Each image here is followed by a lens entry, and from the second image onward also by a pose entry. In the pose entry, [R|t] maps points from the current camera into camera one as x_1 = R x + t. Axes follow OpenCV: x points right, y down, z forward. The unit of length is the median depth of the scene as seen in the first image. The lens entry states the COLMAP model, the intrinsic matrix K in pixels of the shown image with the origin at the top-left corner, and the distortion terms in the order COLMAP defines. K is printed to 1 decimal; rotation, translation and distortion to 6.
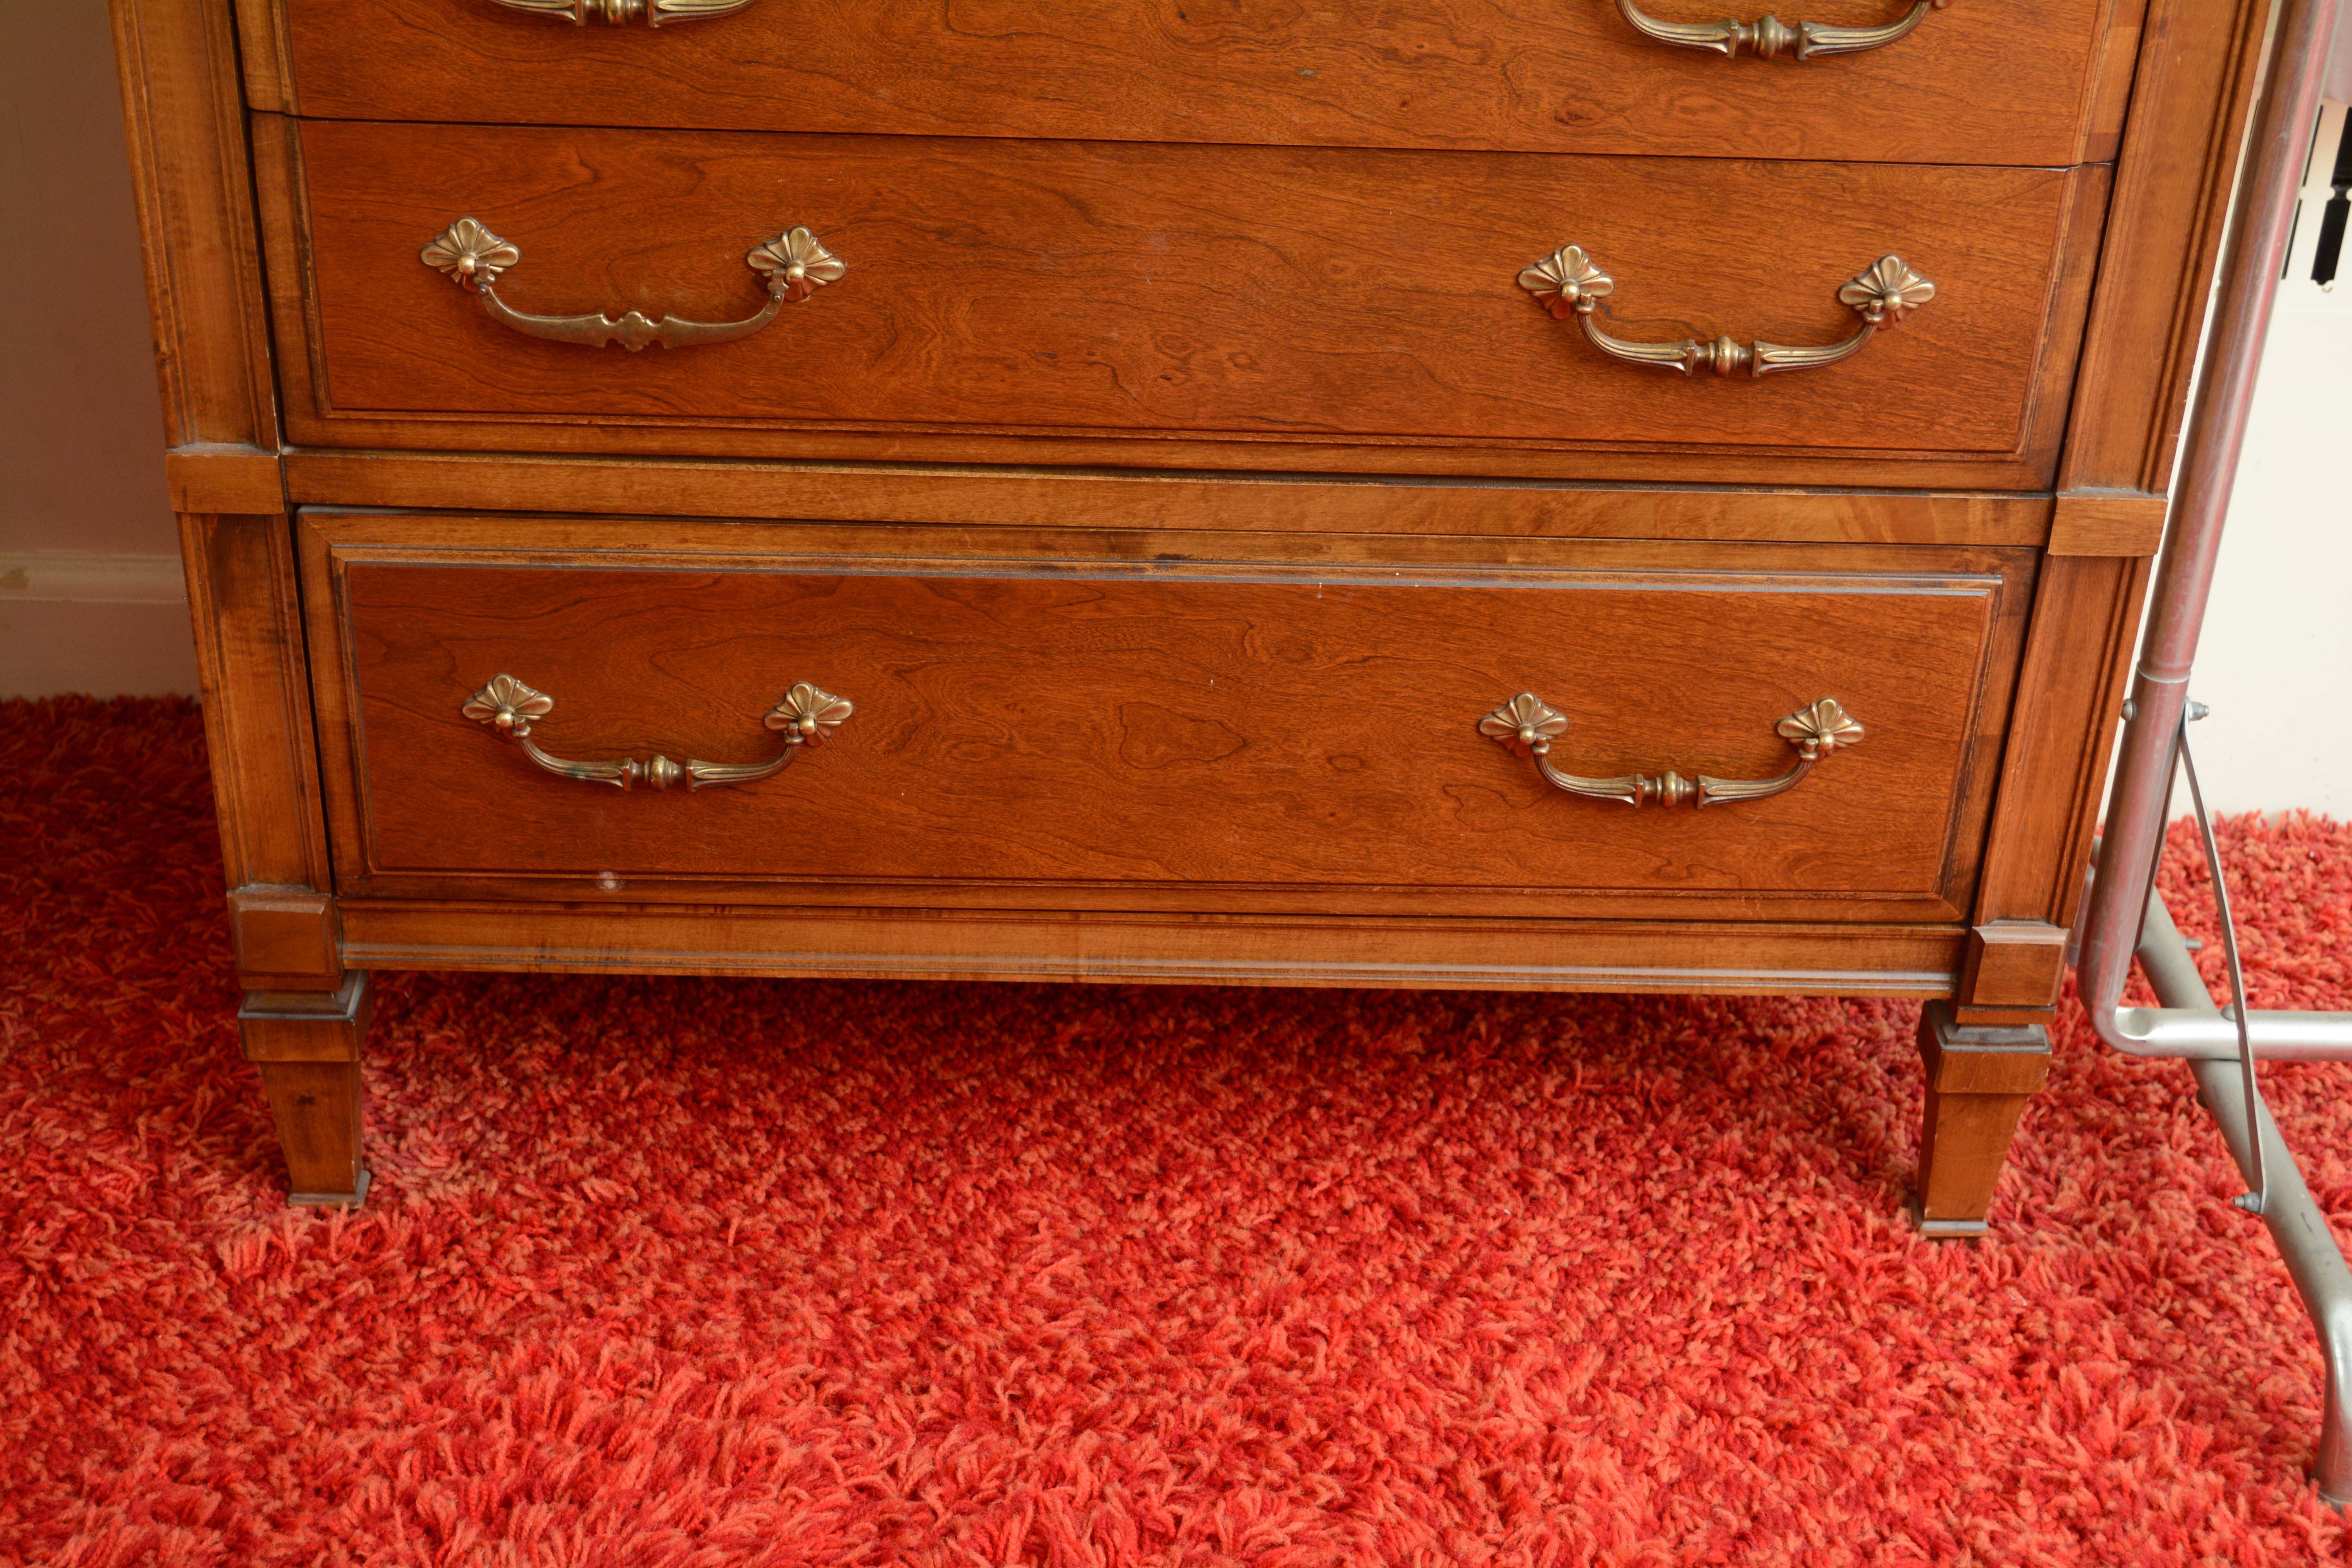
lens RADIAL K [[3596.3, 0, 1169.0], [0, 3596.3, 784.6], [0, 0, 1]] dist [-0.014650, 0.000000]
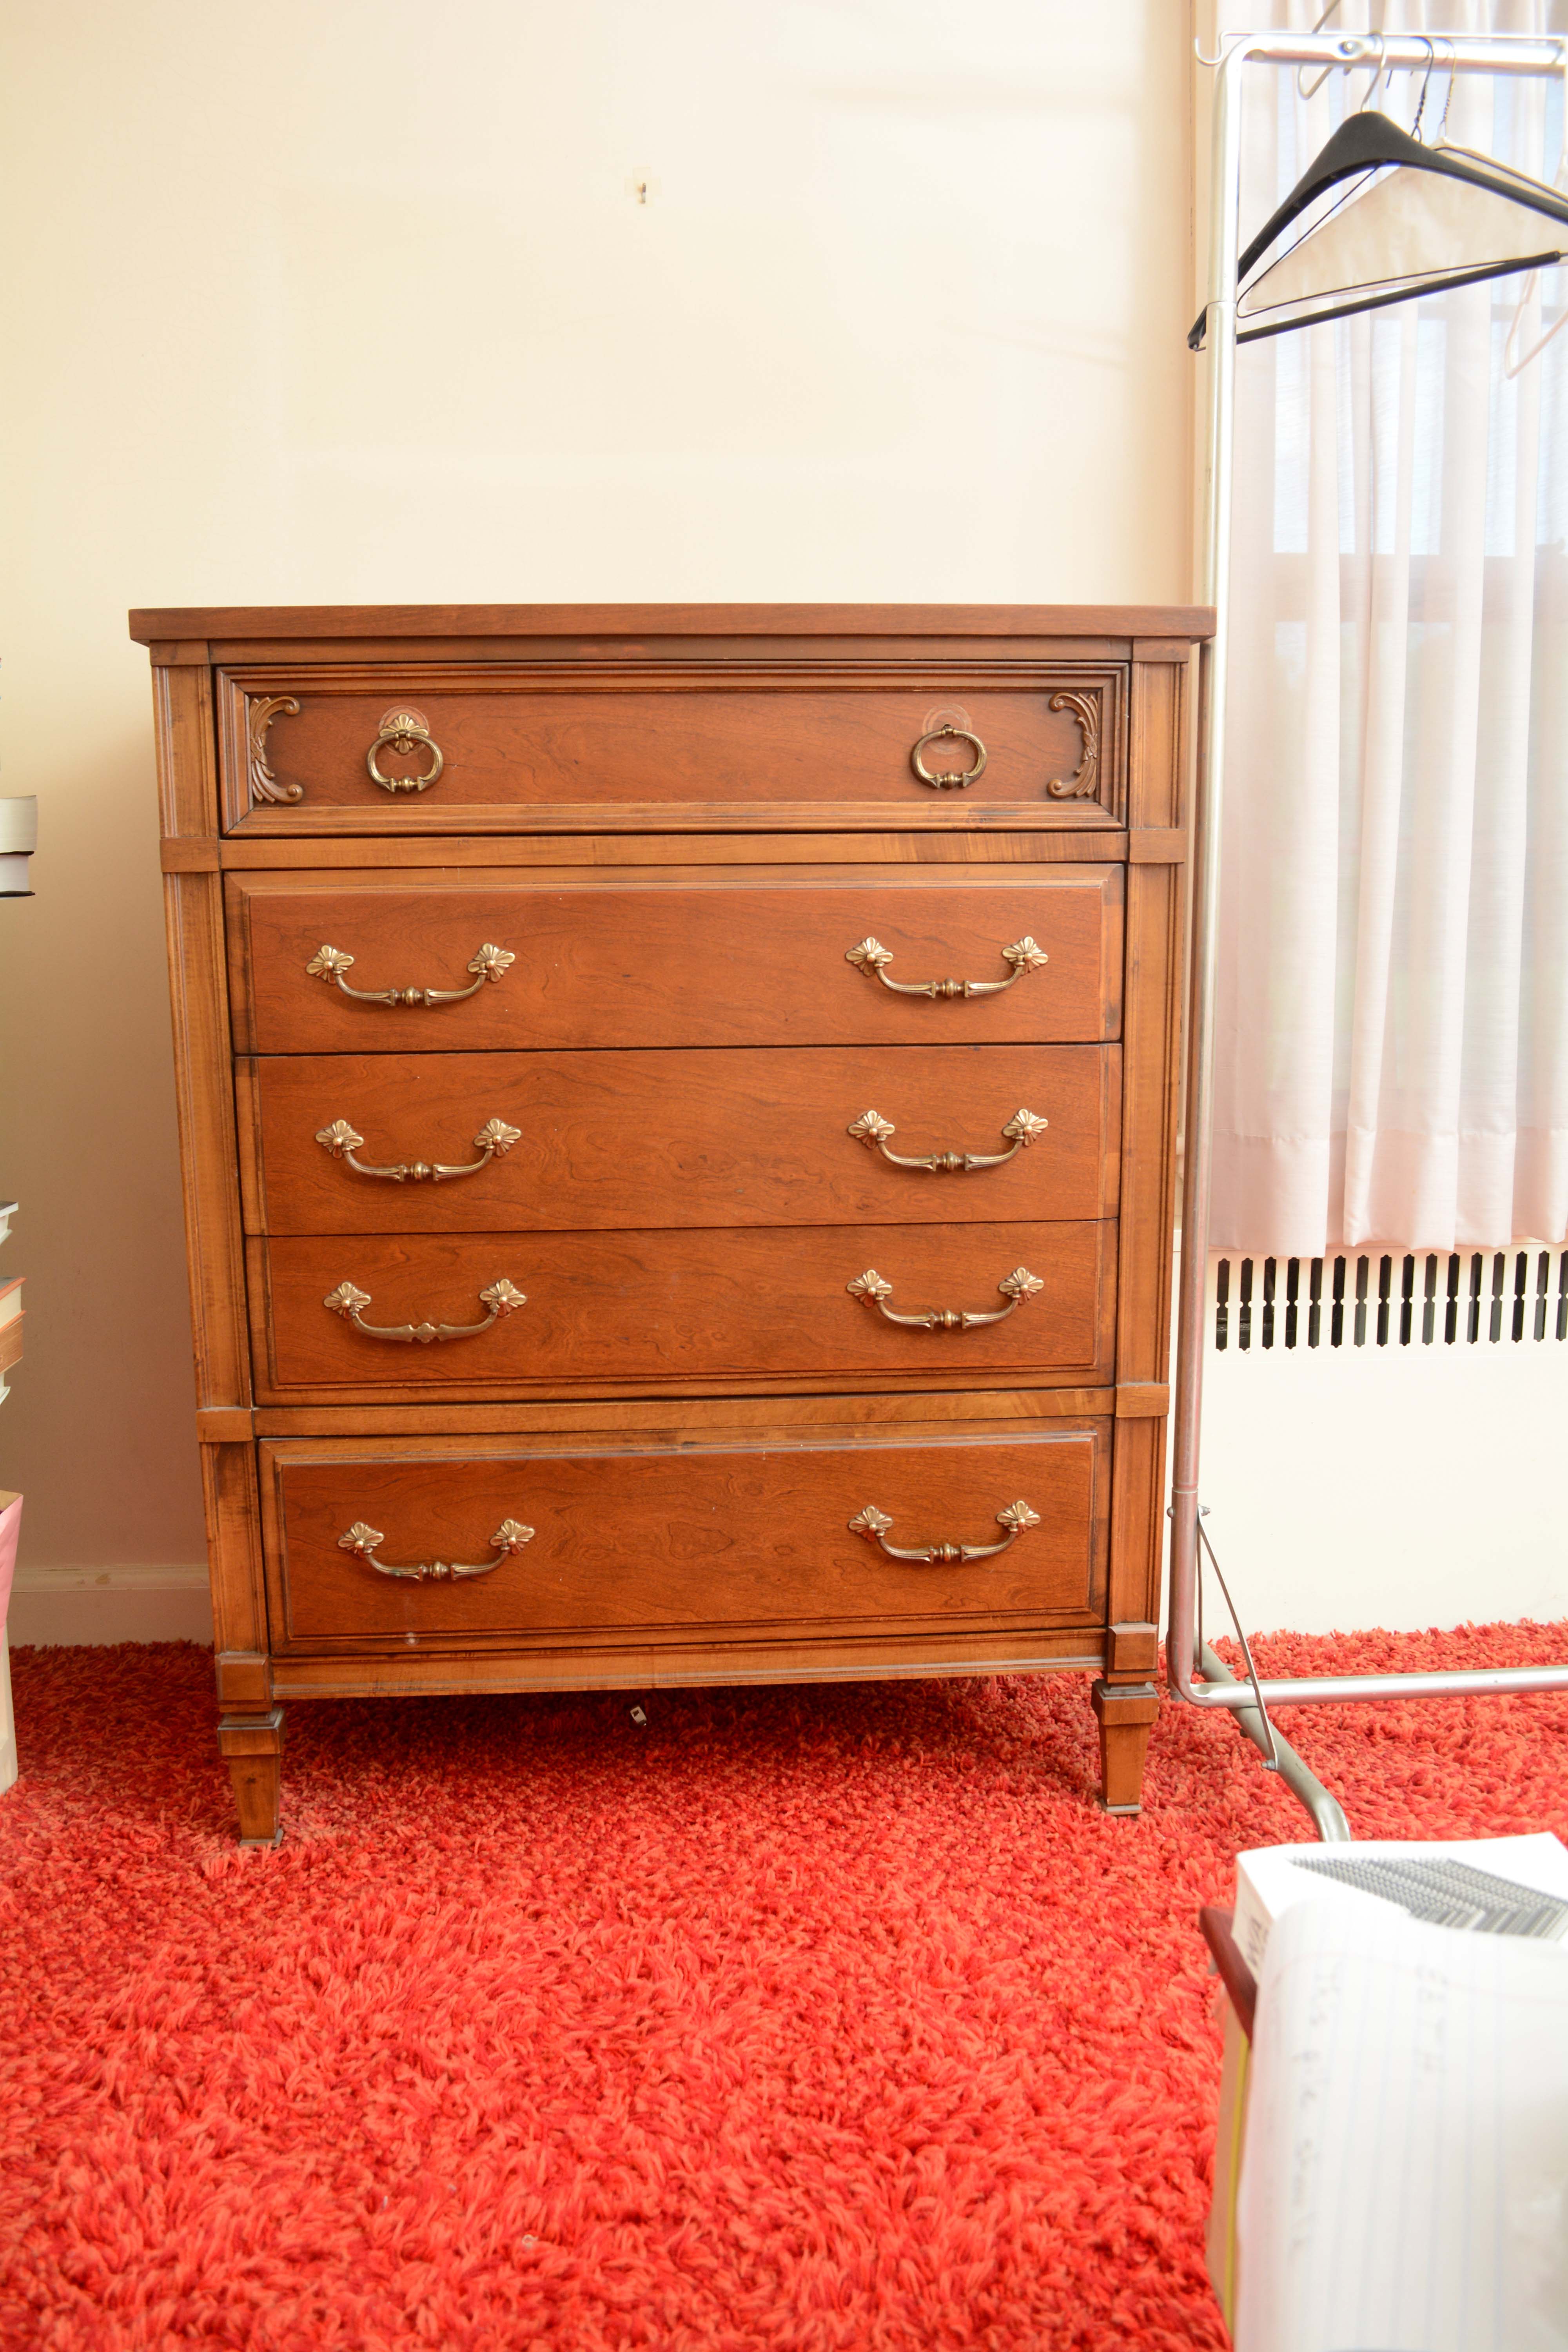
lens RADIAL K [[1964.6, 0, 769.2], [0, 1964.6, 1193.3], [0, 0, 1]] dist [-0.088029, 0.003245]
pose [[0.997575, -0.051535, 0.046777, 0.000746], [0.065792, 0.917504, -0.392248, 0.236635], [-0.022703, 0.394374, 0.918669, -0.071735]]
